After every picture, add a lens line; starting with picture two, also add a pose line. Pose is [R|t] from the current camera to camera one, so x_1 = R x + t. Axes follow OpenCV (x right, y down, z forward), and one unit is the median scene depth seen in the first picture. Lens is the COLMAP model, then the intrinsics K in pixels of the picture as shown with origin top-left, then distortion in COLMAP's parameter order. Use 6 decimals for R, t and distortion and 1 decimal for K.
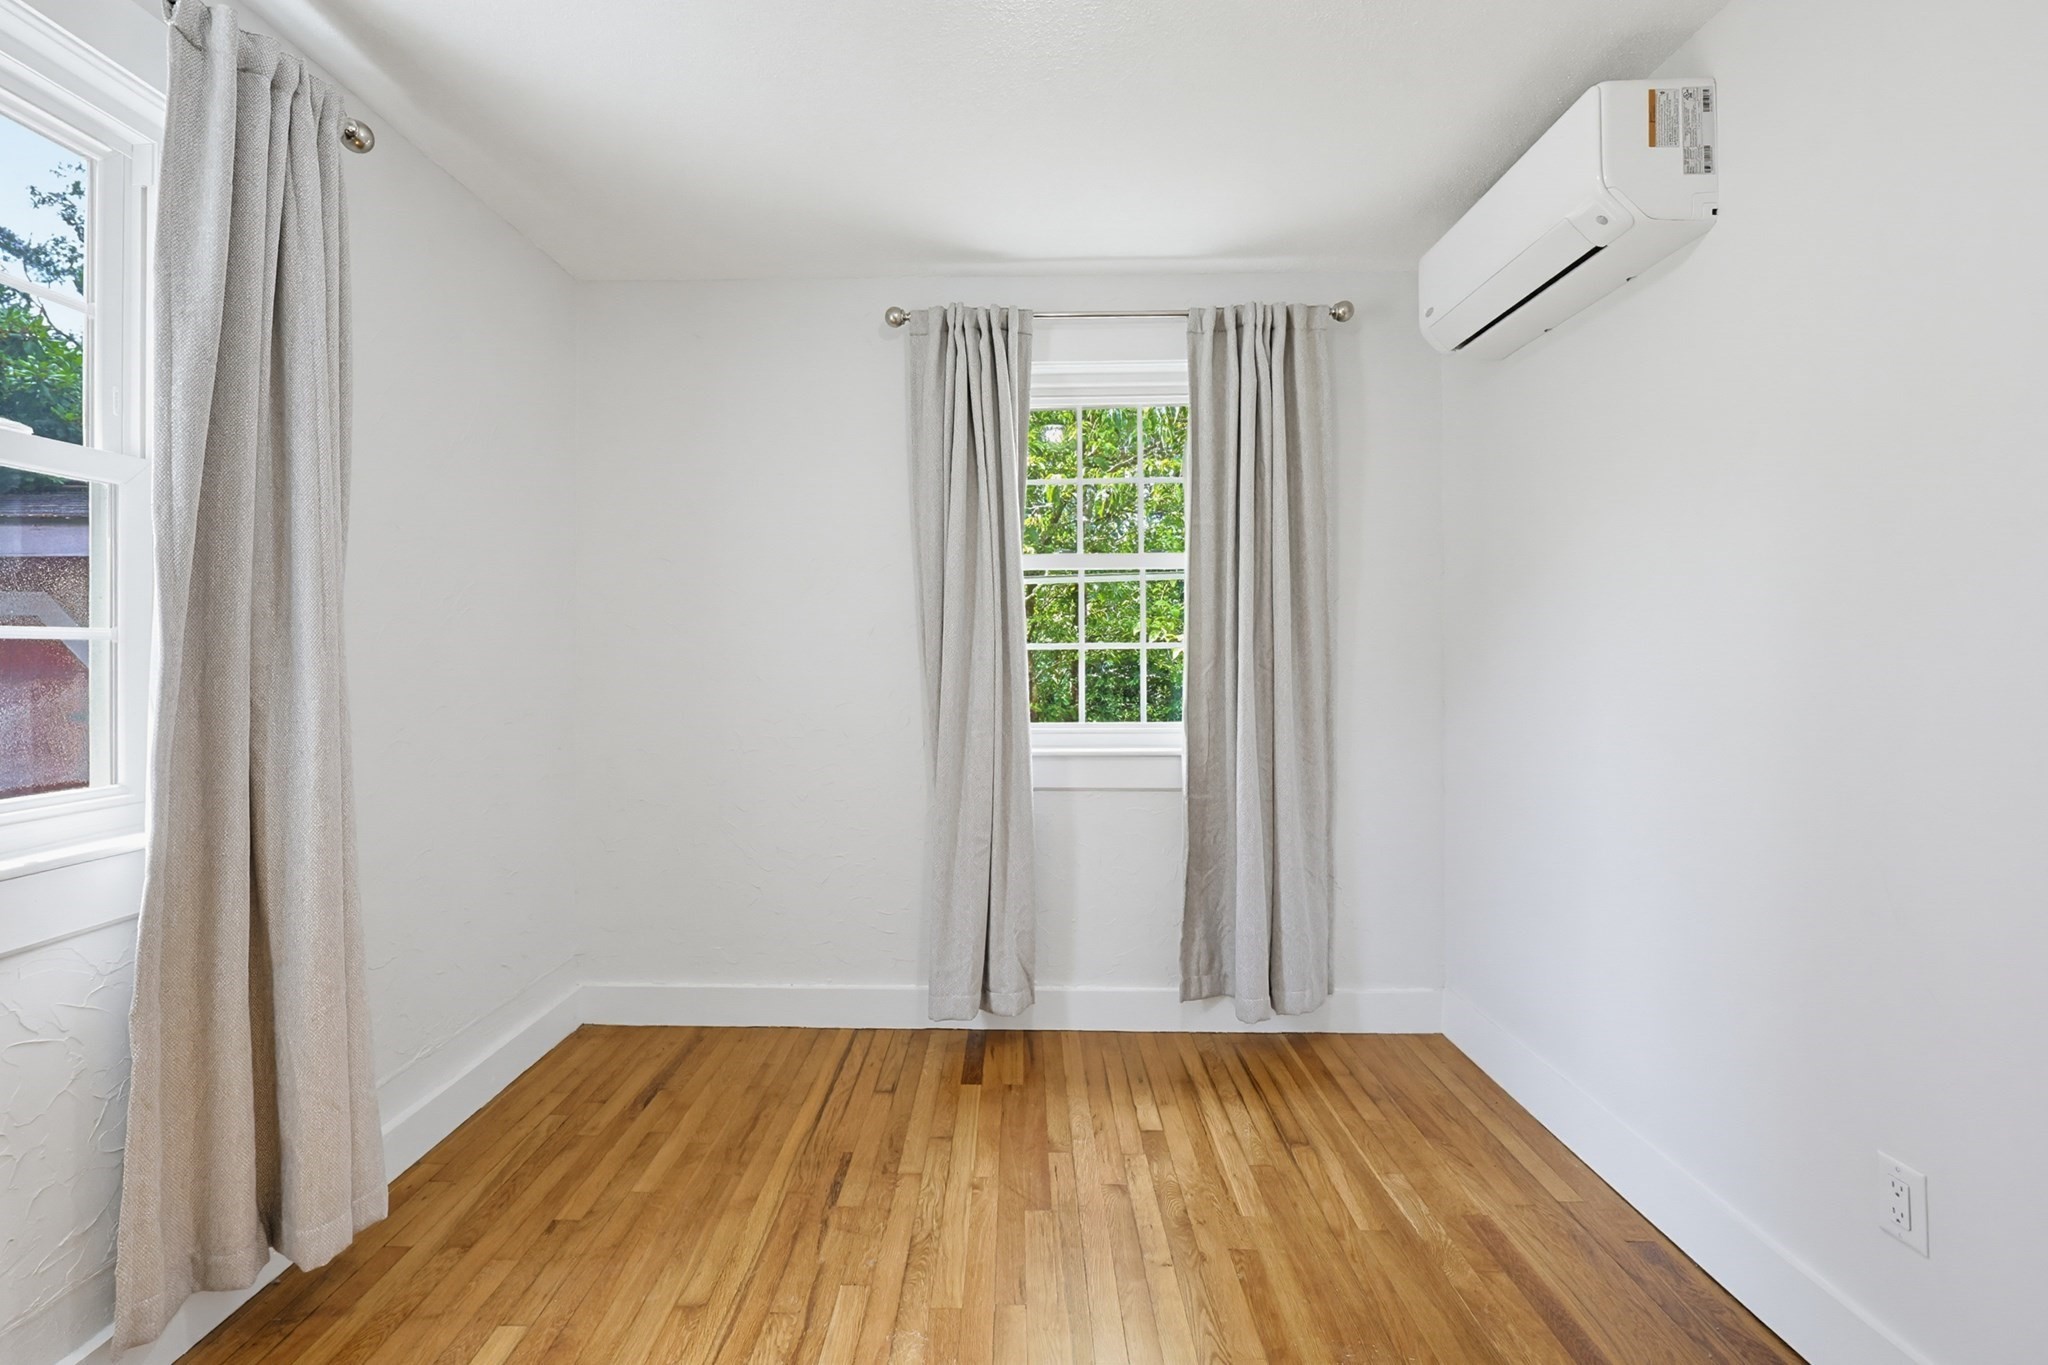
lens RADIAL K [[910.0, 0, 999.5], [0, 910.0, 634.9], [0, 0, 1]] dist [-0.002671, -0.000903]
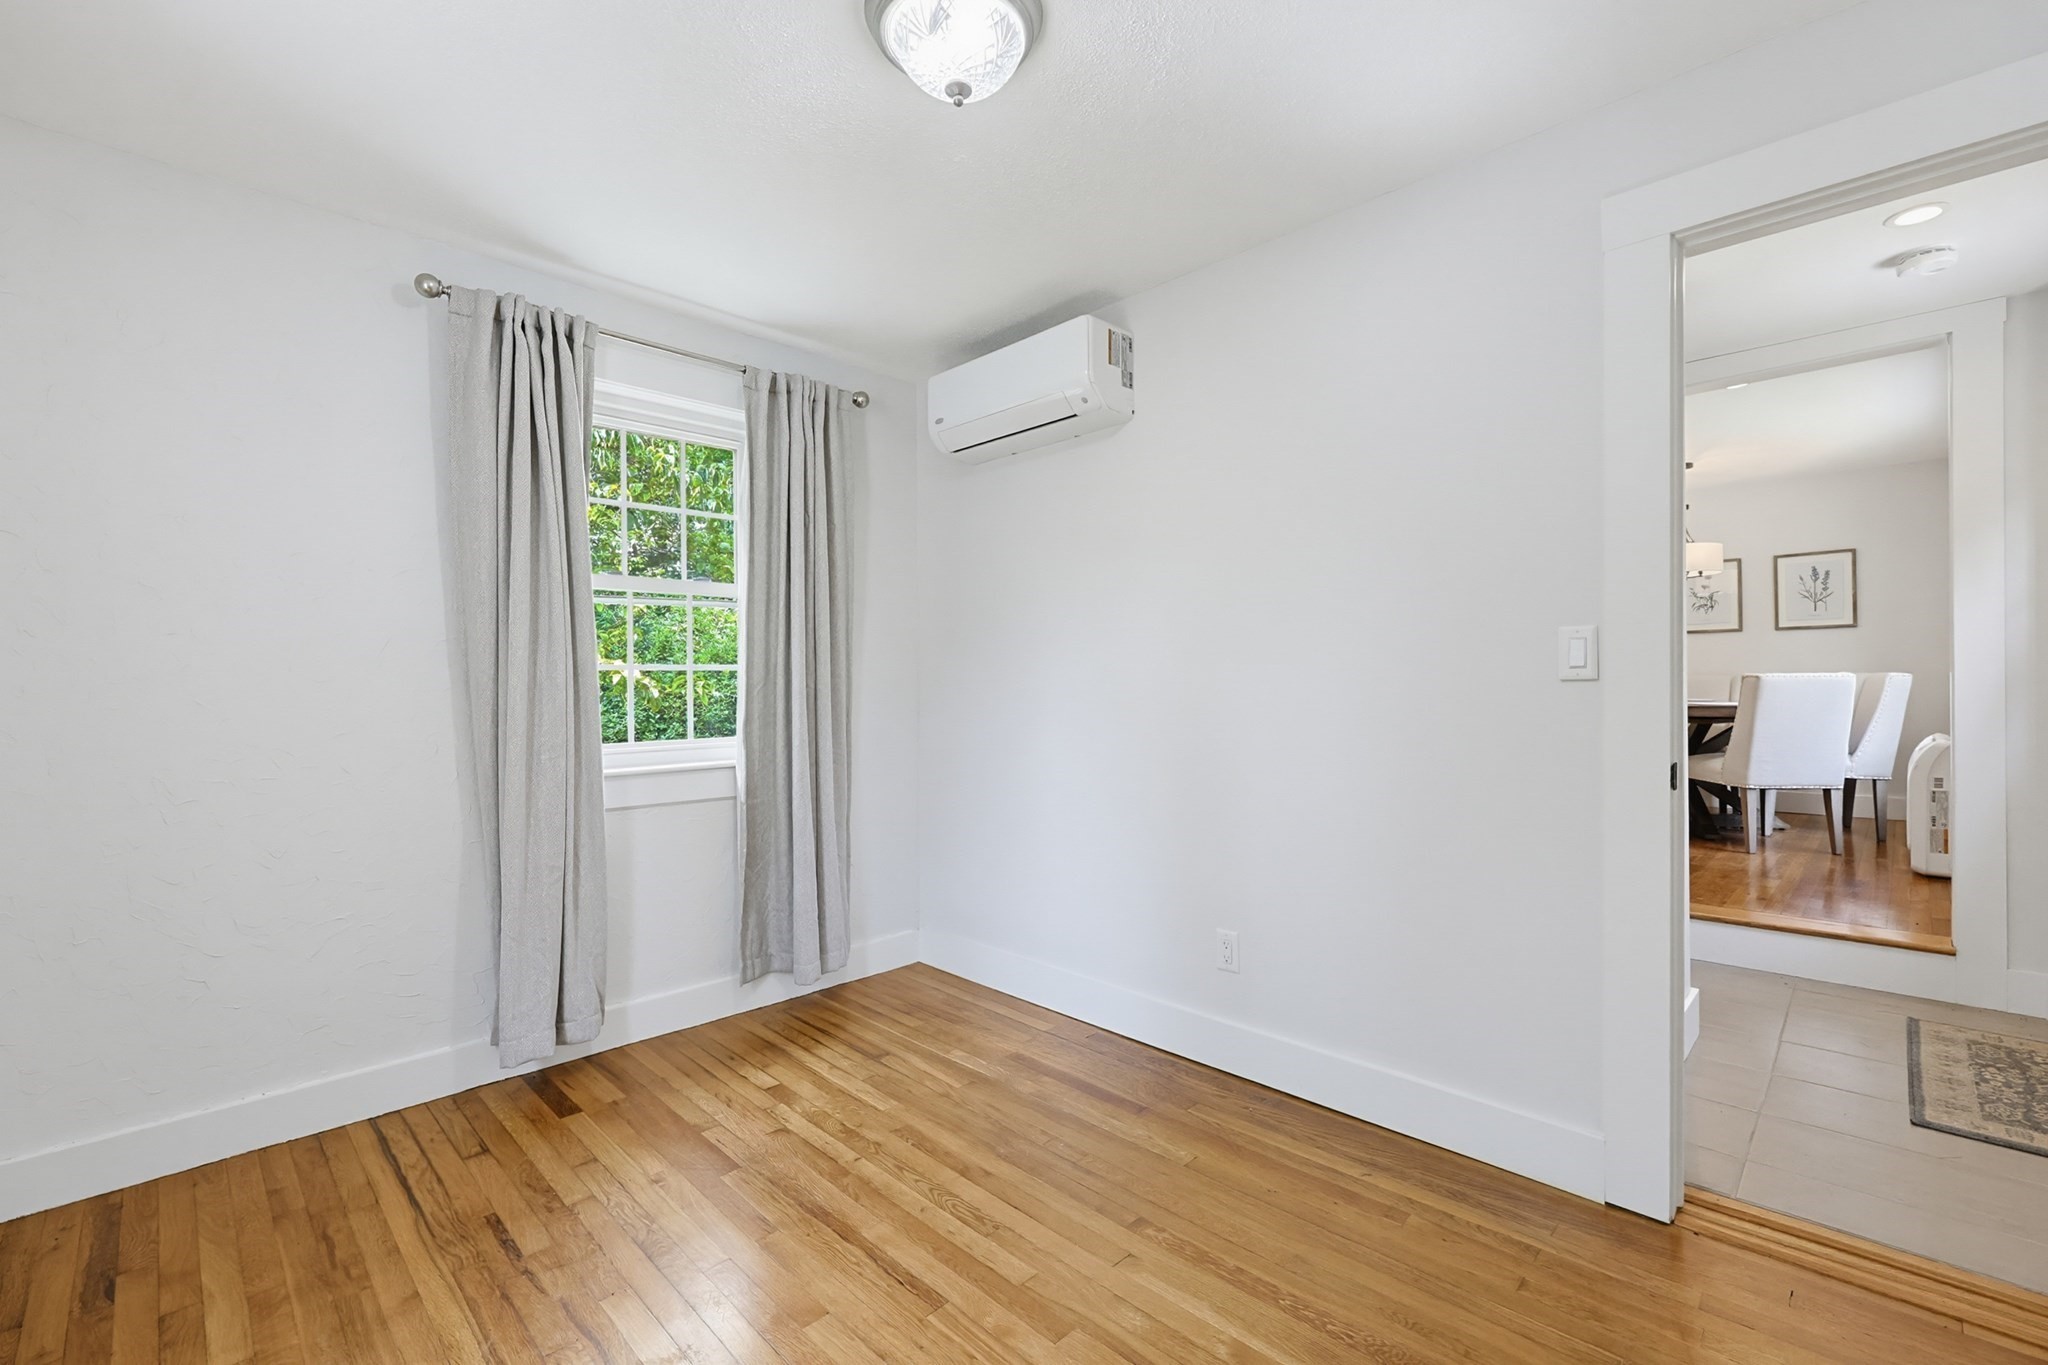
lens RADIAL K [[880.0, 0, 1025.8], [0, 880.0, 676.8], [0, 0, 1]] dist [0.000305, -0.000114]
pose [[0.690773, 0.003480, 0.723064, -0.350340], [-0.011838, 0.999909, 0.006496, 0.012072], [-0.722975, -0.013047, 0.690751, 0.002878]]
